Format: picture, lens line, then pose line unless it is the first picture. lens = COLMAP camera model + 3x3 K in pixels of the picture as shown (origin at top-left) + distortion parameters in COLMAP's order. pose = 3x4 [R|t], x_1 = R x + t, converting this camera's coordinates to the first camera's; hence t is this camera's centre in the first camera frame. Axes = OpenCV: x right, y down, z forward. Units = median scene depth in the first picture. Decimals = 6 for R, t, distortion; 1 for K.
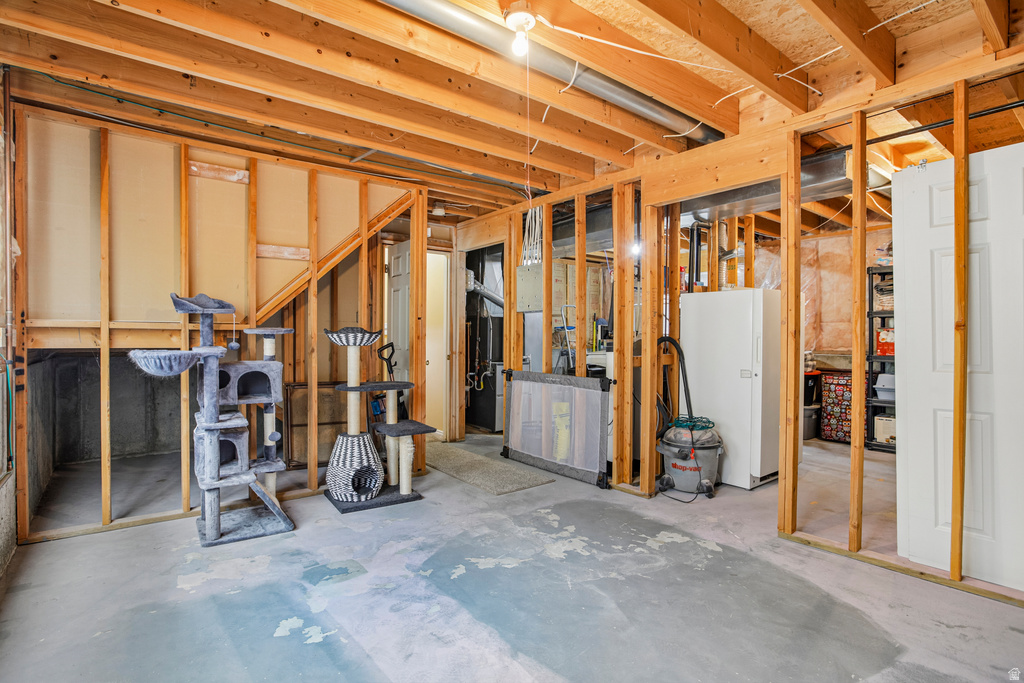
lens RADIAL K [[485.9, 0, 512.0], [0, 485.9, 341.5], [0, 0, 1]] dist [-0.032511, 0.000635]
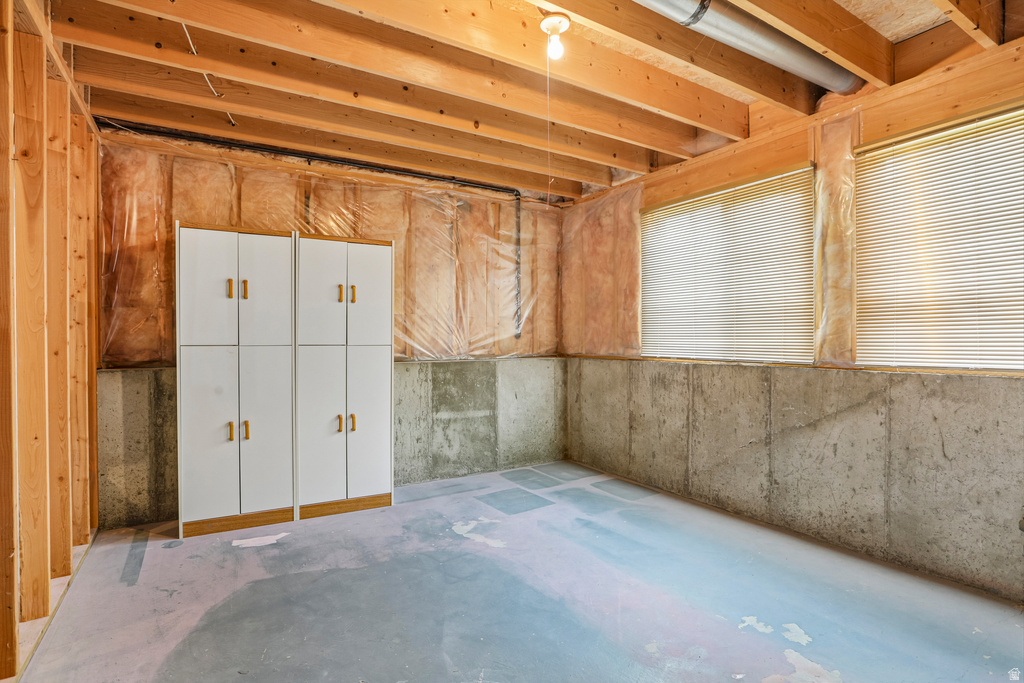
lens RADIAL K [[527.7, 0, 512.0], [0, 527.7, 341.5], [0, 0, 1]] dist [-0.000121, 0.000010]
pose [[-0.992946, -0.001347, 0.118559, -0.025322], [0.000624, 0.999862, 0.016590, -0.012963], [-0.118565, 0.016547, -0.992808, 2.170085]]
